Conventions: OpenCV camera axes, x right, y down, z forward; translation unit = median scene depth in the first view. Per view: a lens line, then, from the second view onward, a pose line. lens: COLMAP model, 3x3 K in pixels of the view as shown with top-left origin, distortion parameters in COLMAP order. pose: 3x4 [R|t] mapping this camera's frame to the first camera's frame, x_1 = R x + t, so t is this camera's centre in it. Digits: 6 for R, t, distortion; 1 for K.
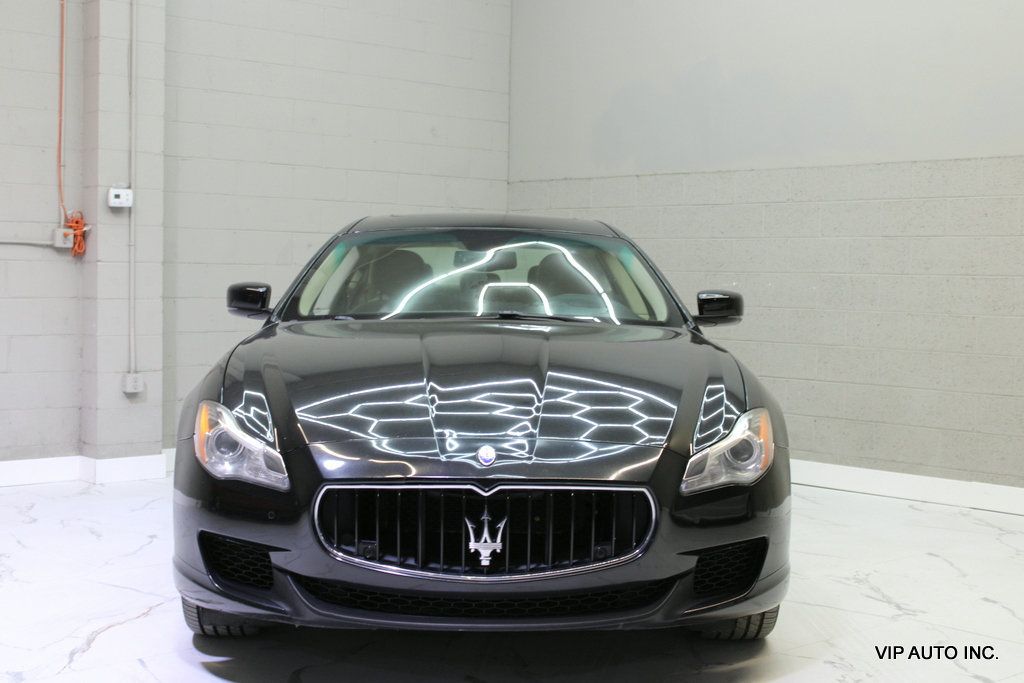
lens RADIAL K [[1441.8, 0, 507.5], [0, 1441.8, 333.7], [0, 0, 1]] dist [-0.011207, 0.000000]
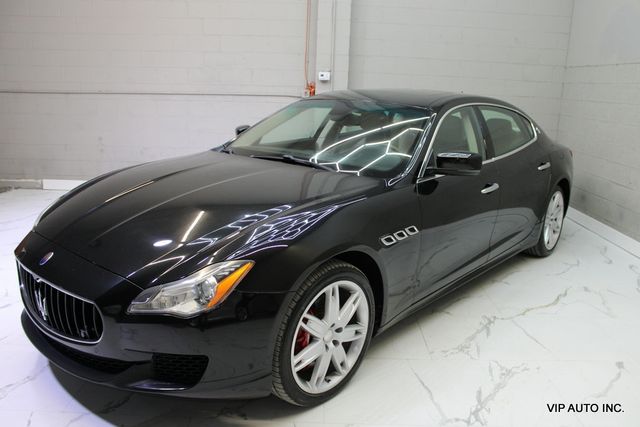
lens RADIAL K [[525.8, 0, 321.8], [0, 525.8, 218.7], [0, 0, 1]] dist [-0.116364, 0.060355]
pose [[0.736614, 0.180869, -0.651680, 0.398318], [-0.050926, 0.975674, 0.213228, -0.069066], [0.674394, -0.123880, 0.727906, 0.522971]]
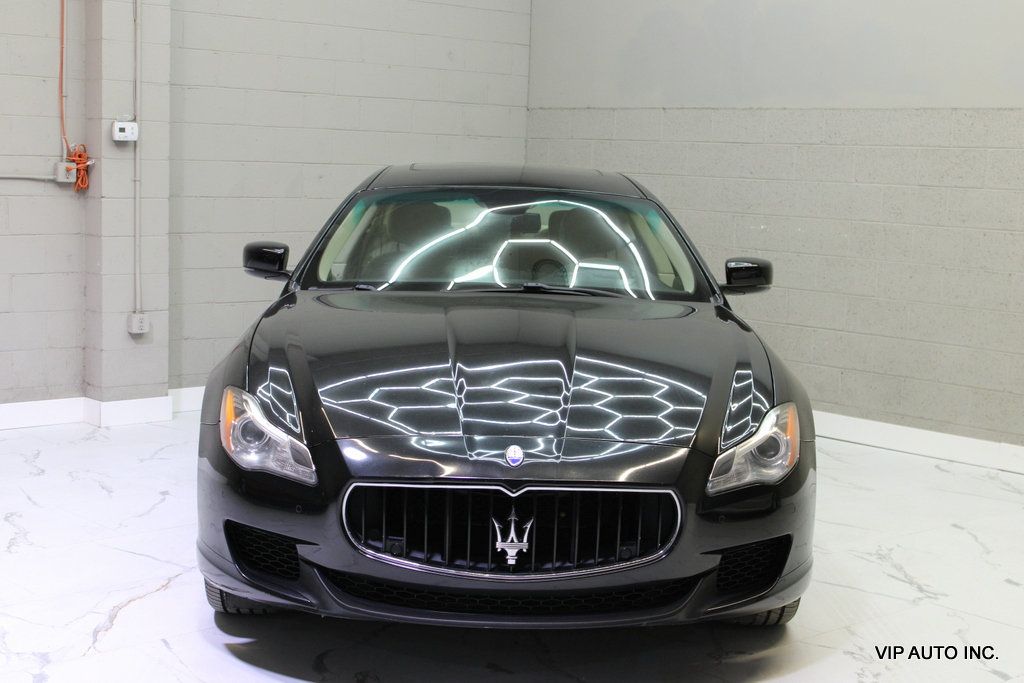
lens RADIAL K [[1532.5, 0, 514.1], [0, 1532.5, 345.0], [0, 0, 1]] dist [0.003986, 0.000000]
pose [[0.999858, 0.016874, 0.000414, -0.010948], [-0.016854, 0.996732, 0.078998, -0.051017], [0.000920, -0.078993, 0.996875, -0.037924]]
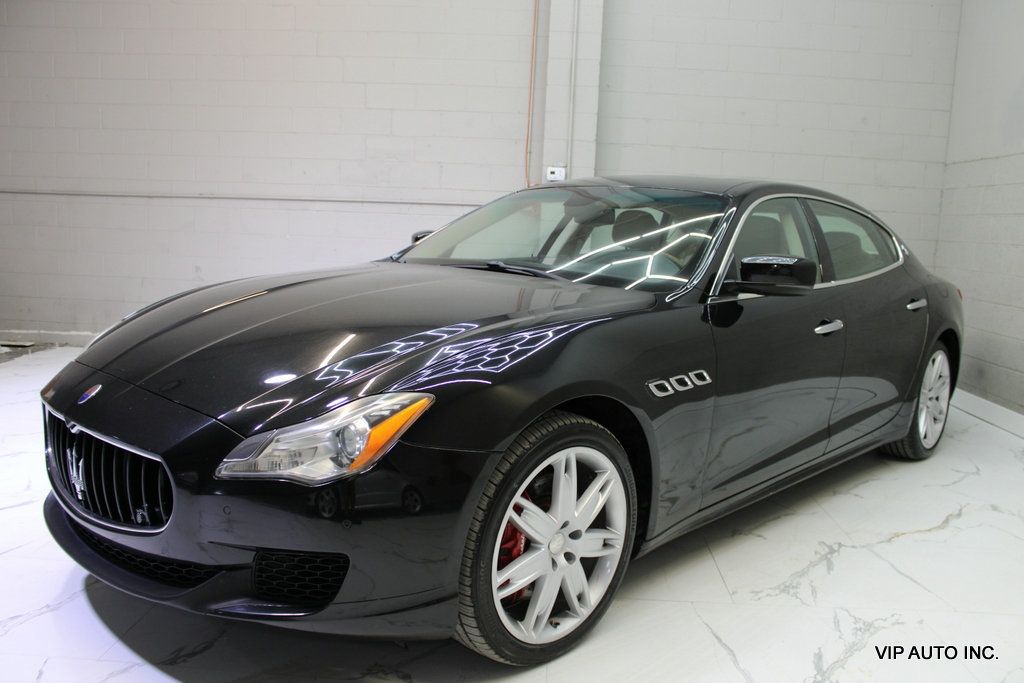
lens RADIAL K [[841.4, 0, 514.0], [0, 841.4, 348.4], [0, 0, 1]] dist [-0.116364, 0.060355]
pose [[0.706580, 0.124753, -0.696550, 0.392168], [-0.064669, 0.991602, 0.111998, -0.020214], [0.704672, -0.034090, 0.708714, 0.532668]]
